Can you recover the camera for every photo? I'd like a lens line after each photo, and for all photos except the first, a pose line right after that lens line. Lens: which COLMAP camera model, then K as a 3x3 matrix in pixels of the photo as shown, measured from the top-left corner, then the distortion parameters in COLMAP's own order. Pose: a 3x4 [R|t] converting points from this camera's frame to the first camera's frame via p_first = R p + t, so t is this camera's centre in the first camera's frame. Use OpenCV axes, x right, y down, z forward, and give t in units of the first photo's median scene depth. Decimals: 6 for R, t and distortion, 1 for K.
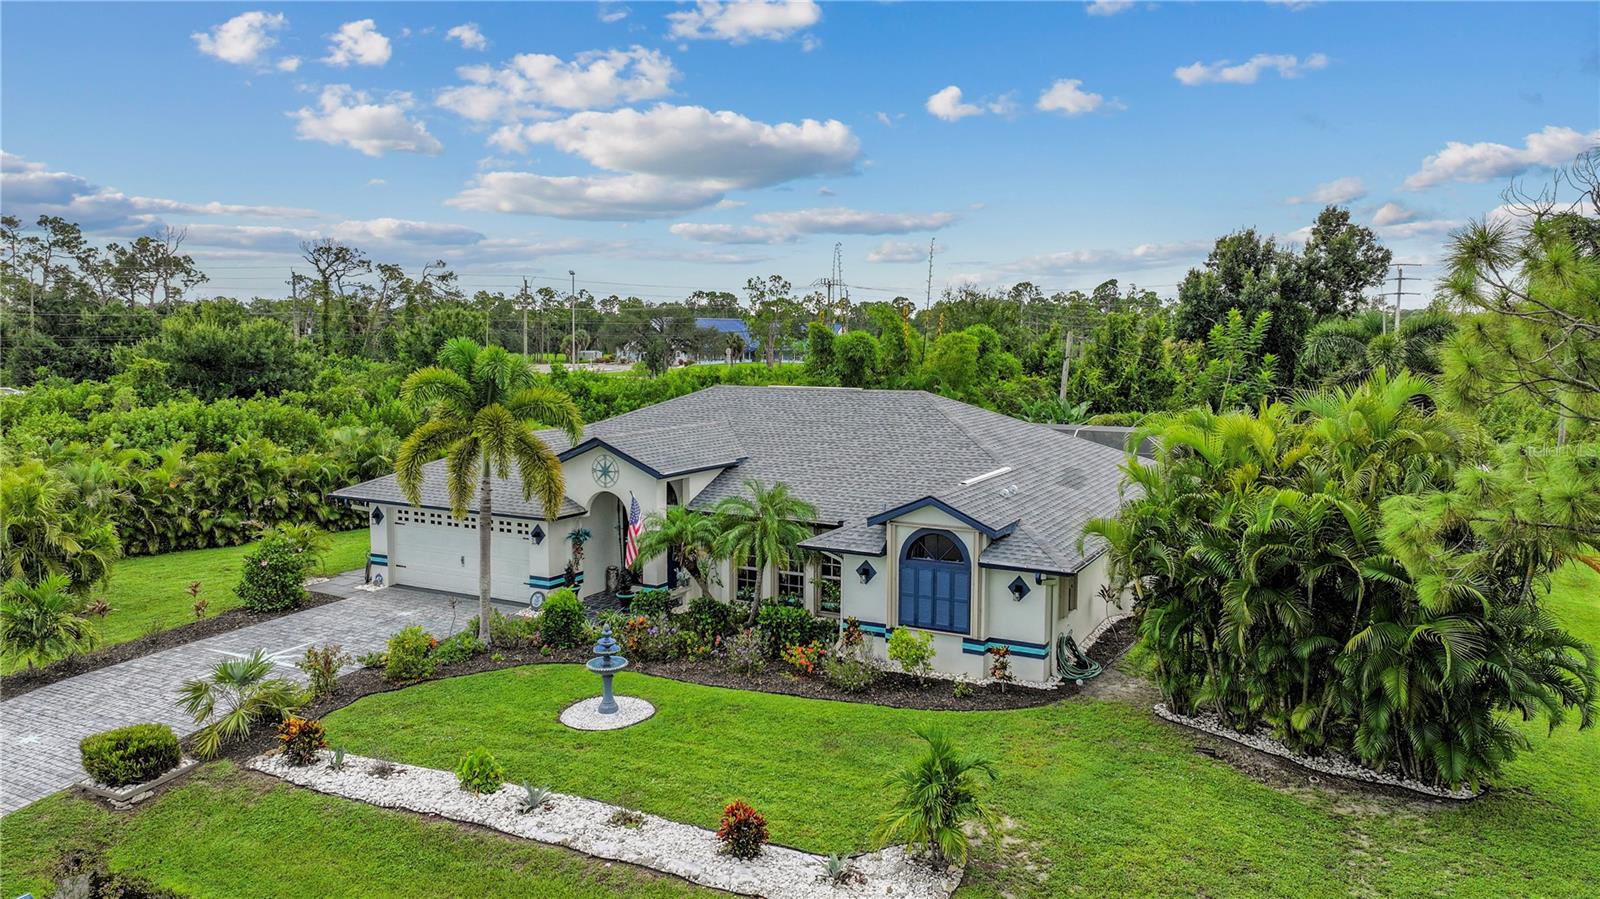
lens RADIAL K [[1113.9, 0, 800.9], [0, 1113.9, 450.3], [0, 0, 1]] dist [0.005417, 0.003288]
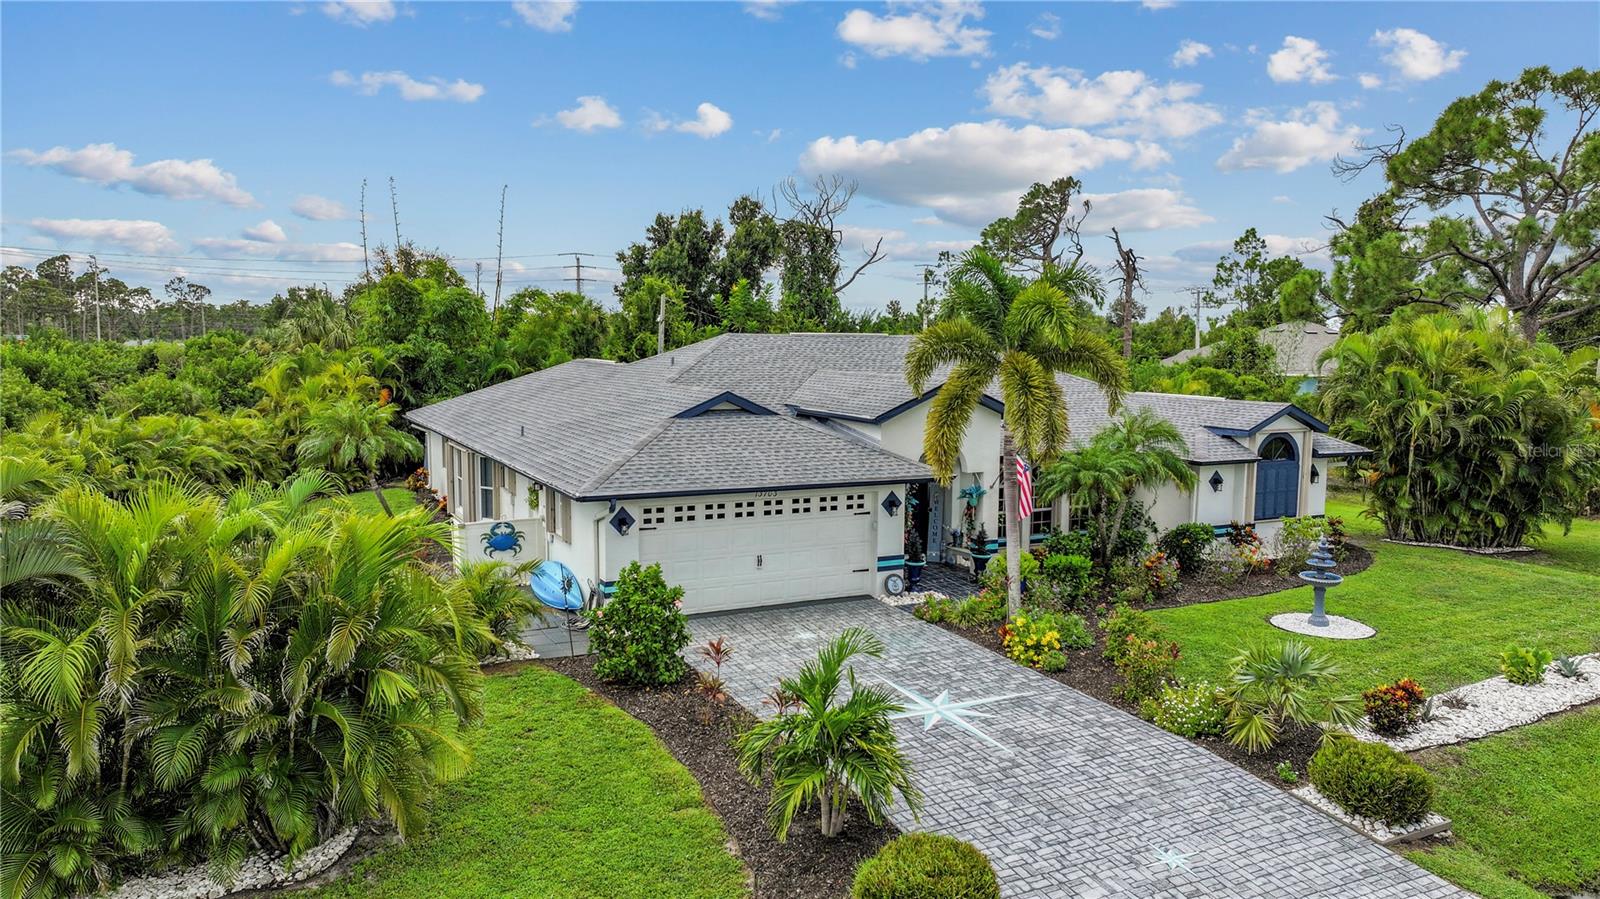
lens RADIAL K [[1113.9, 0, 800.7], [0, 1113.9, 448.3], [0, 0, 1]] dist [0.005417, 0.003288]
pose [[0.578829, -0.081244, 0.811392, -1.100638], [0.078766, 0.995942, 0.043533, -0.005910], [-0.811636, 0.038712, 0.582879, 0.688249]]
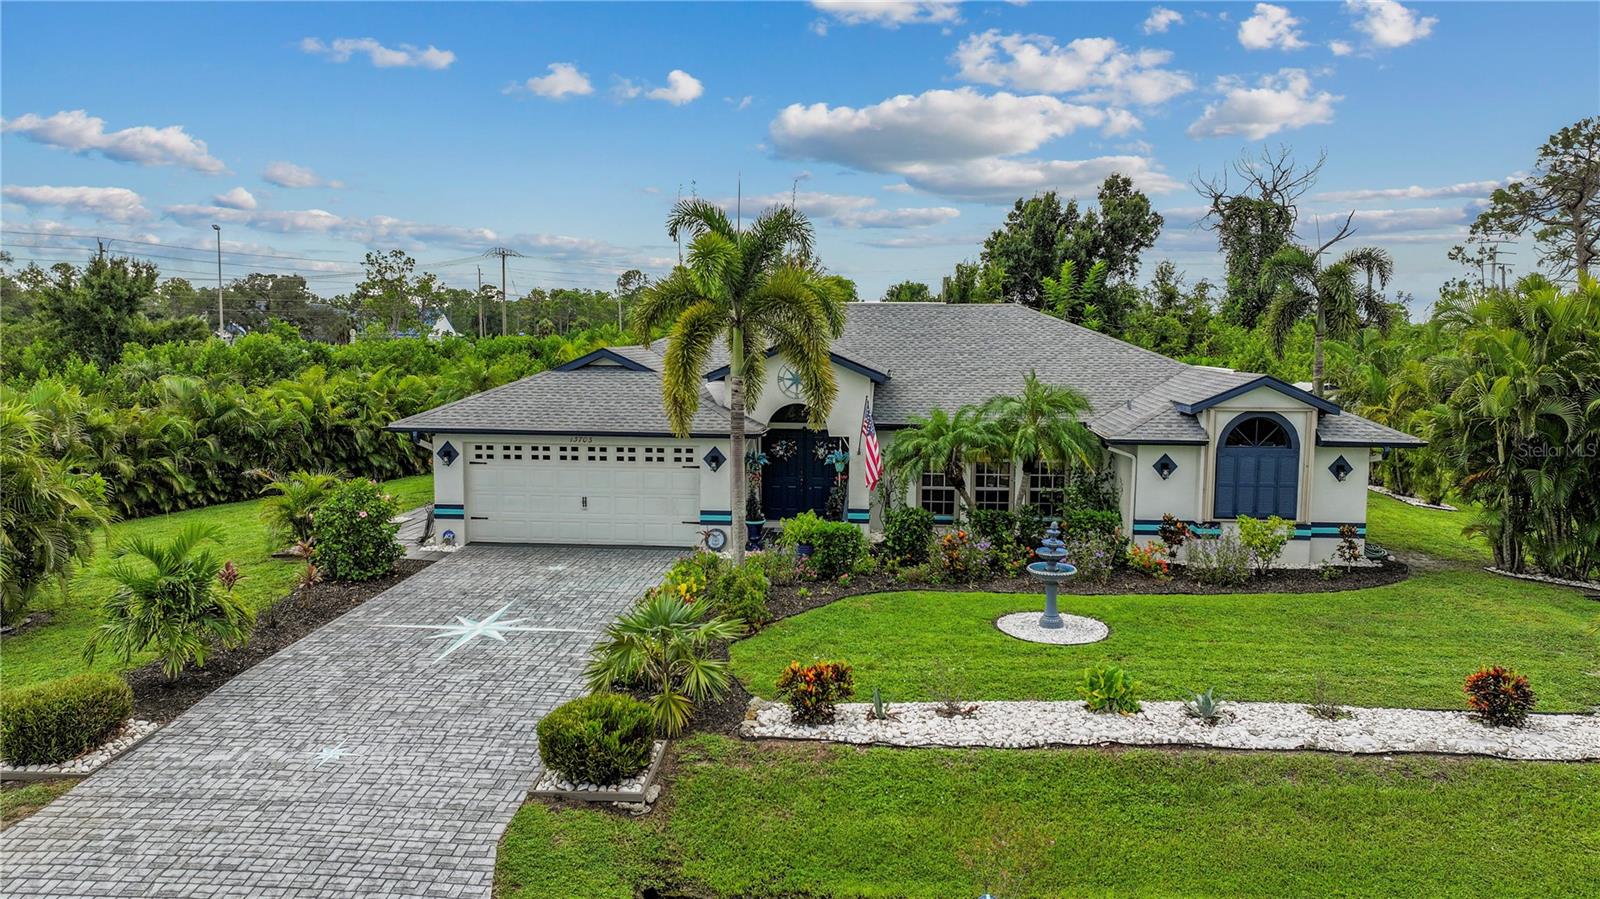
lens RADIAL K [[1113.9, 0, 802.0], [0, 1113.9, 451.9], [0, 0, 1]] dist [0.005417, 0.003288]
pose [[0.922052, -0.039336, 0.385062, -0.583989], [0.037967, 0.999217, 0.011163, 0.075379], [-0.385199, 0.004327, 0.922823, 0.258212]]
